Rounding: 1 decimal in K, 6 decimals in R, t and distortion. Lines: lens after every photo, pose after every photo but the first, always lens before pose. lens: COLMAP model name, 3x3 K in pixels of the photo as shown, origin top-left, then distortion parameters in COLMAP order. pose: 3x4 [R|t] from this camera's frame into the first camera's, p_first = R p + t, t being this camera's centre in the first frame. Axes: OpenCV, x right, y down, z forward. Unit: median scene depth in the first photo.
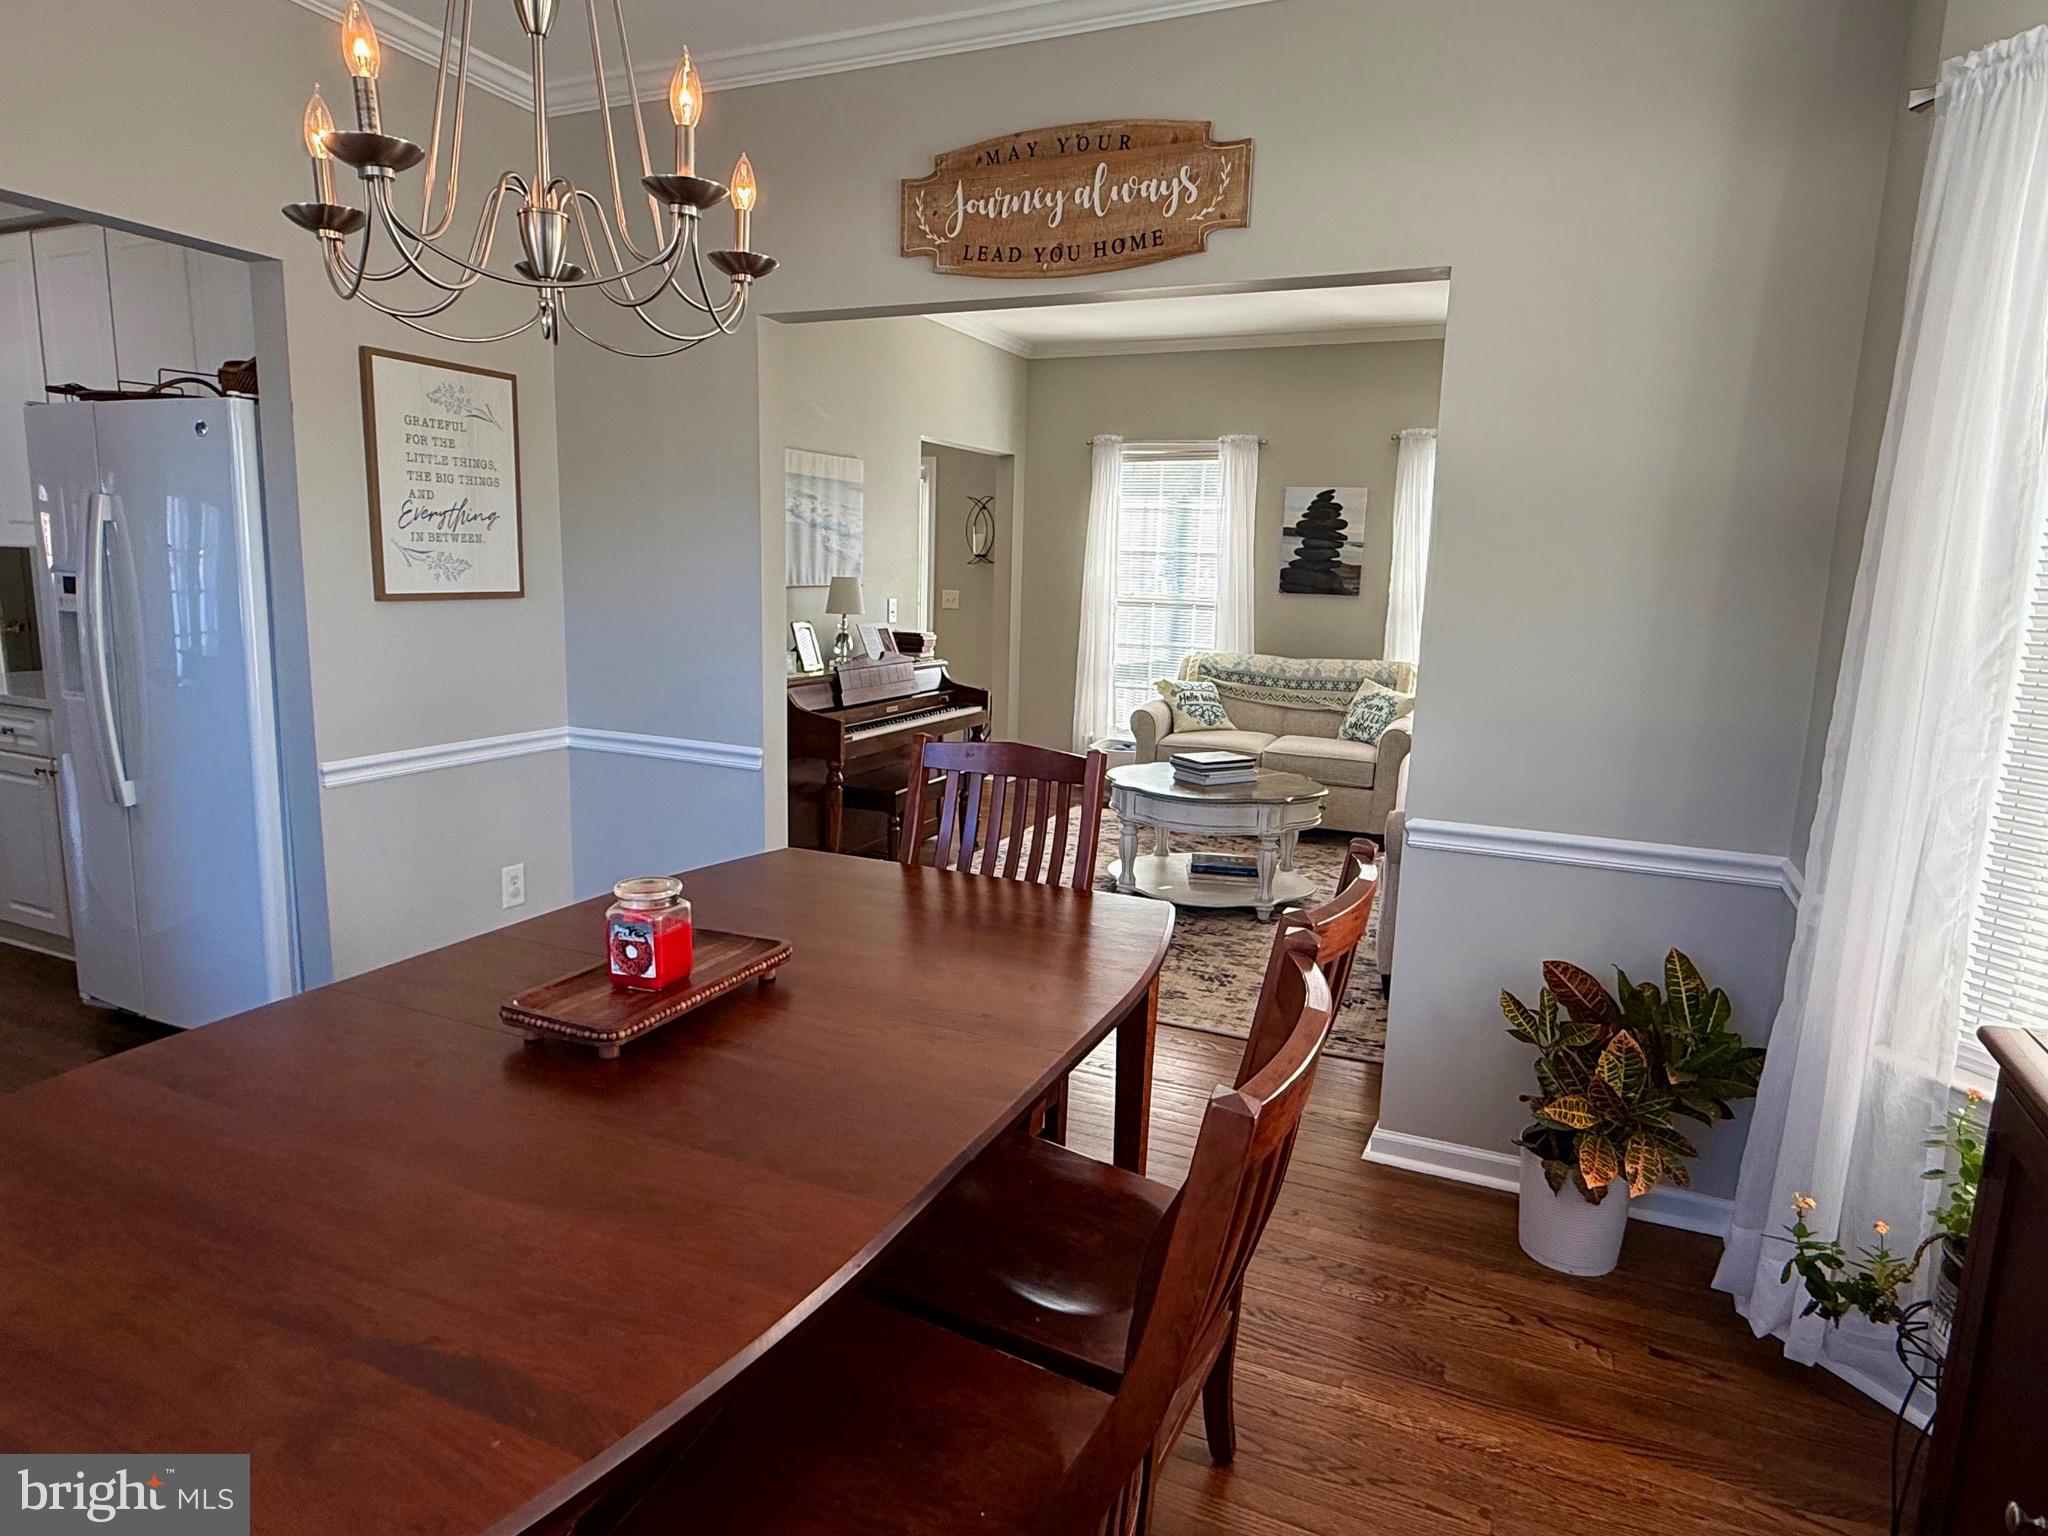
lens RADIAL K [[1186.3, 0, 1019.7], [0, 1186.3, 767.7], [0, 0, 1]] dist [0.005136, -0.003685]
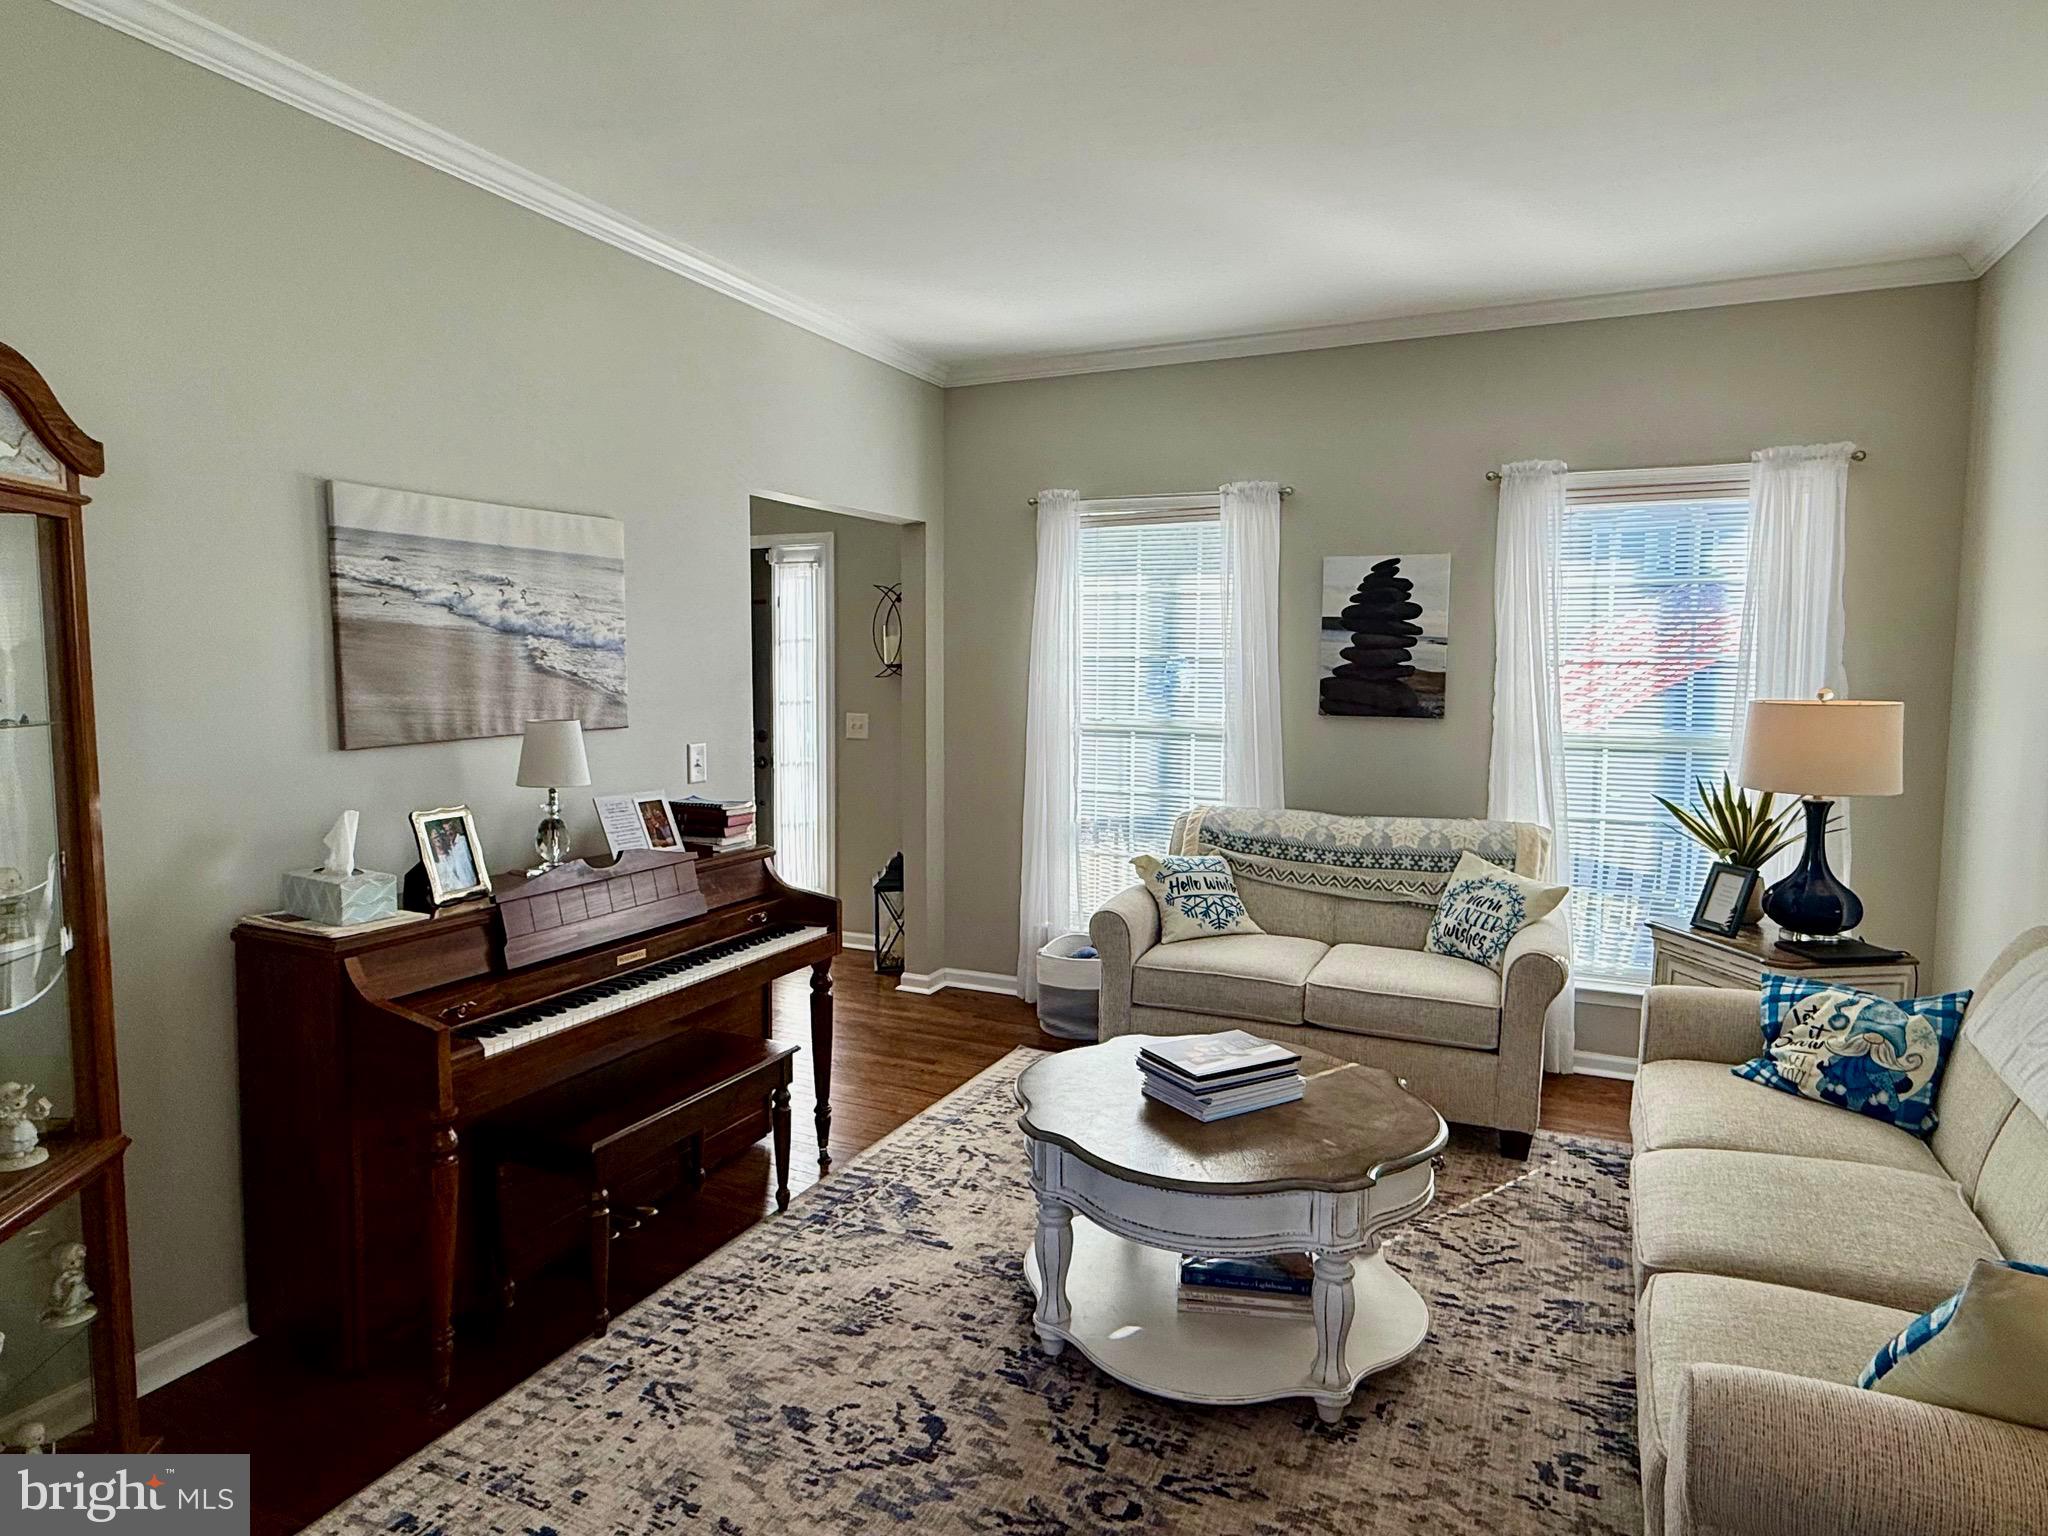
lens RADIAL K [[1186.3, 0, 1026.9], [0, 1186.3, 760.6], [0, 0, 1]] dist [0.005136, -0.003685]
pose [[0.999681, -0.020060, -0.015377, 0.068271], [0.018661, 0.996094, -0.086307, -0.070758], [0.017048, 0.085992, 0.996150, 0.354823]]
